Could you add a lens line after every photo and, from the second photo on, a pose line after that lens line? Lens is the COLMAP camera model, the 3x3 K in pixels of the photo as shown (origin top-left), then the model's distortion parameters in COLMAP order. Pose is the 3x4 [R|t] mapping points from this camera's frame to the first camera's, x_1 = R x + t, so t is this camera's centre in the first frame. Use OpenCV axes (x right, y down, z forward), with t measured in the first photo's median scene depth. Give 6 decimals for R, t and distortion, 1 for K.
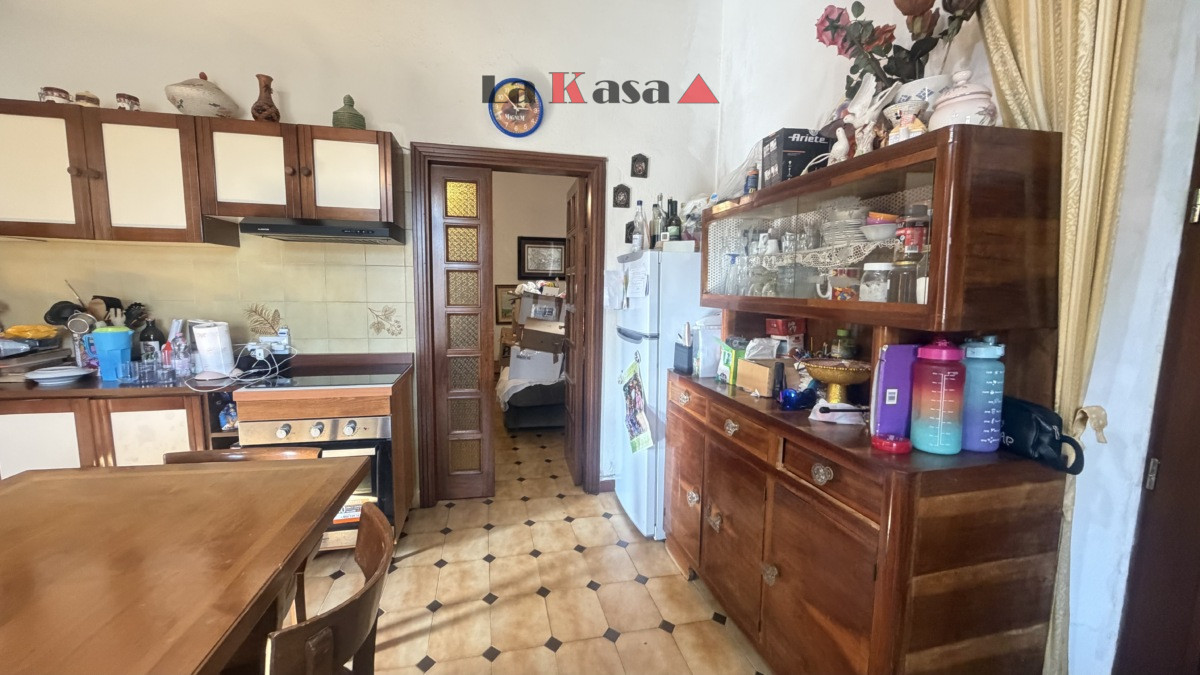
lens RADIAL K [[479.2, 0, 597.6], [0, 479.2, 339.0], [0, 0, 1]] dist [-0.000263, 0.000517]
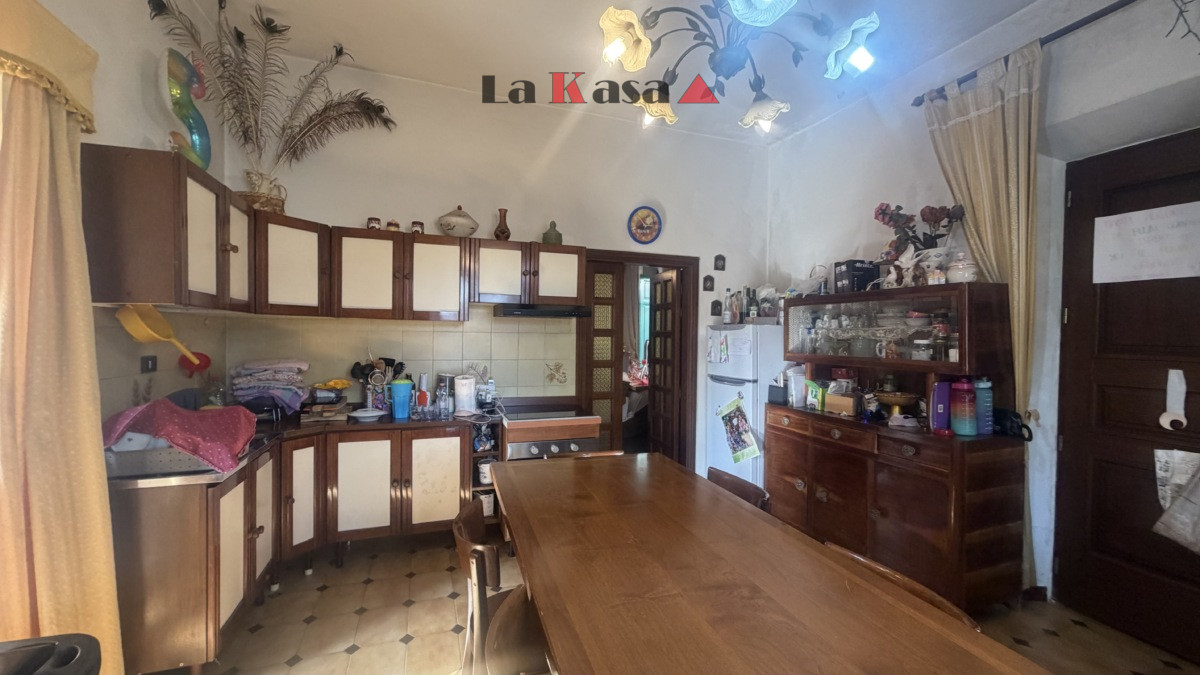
lens RADIAL K [[479.2, 0, 597.6], [0, 479.2, 339.5], [0, 0, 1]] dist [-0.000263, 0.000517]
pose [[0.993255, -0.005028, 0.115844, -0.843864], [0.016396, 0.995111, -0.097389, 0.004965], [-0.114788, 0.098631, 0.988481, -0.679593]]
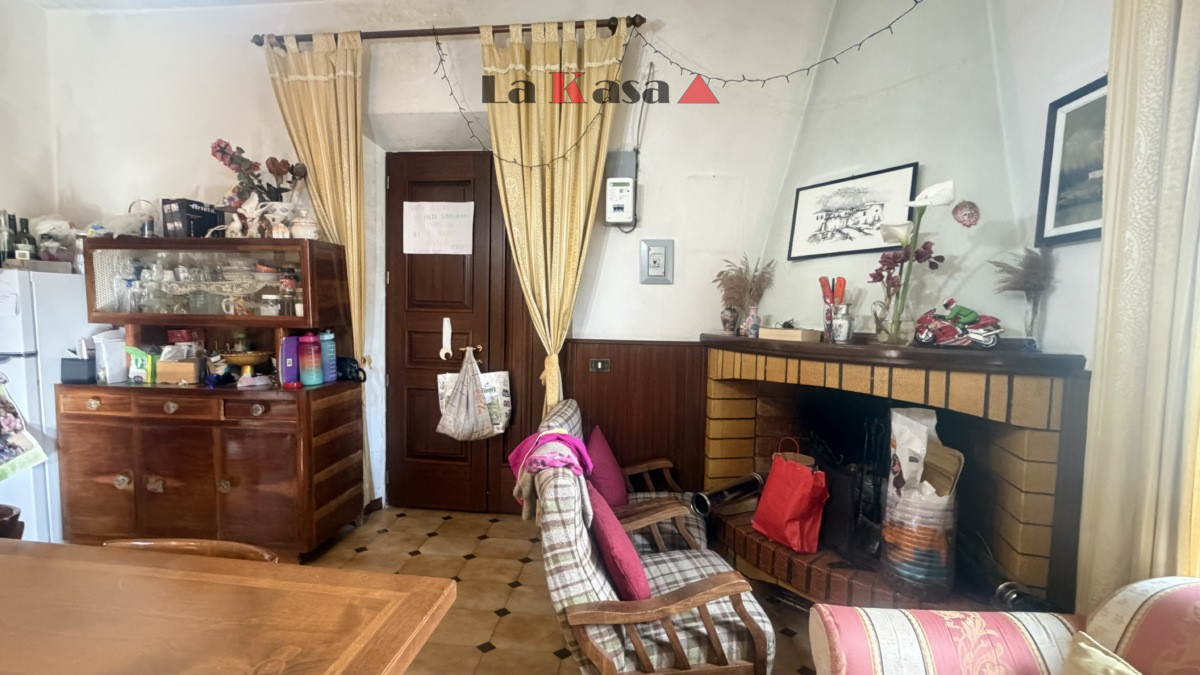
lens RADIAL K [[479.2, 0, 597.8], [0, 479.2, 338.5], [0, 0, 1]] dist [-0.000263, 0.000517]
pose [[0.312482, -0.066300, 0.947607, -0.724578], [0.092282, 0.994962, 0.039183, 0.049923], [-0.945431, 0.075203, 0.317026, -0.714615]]
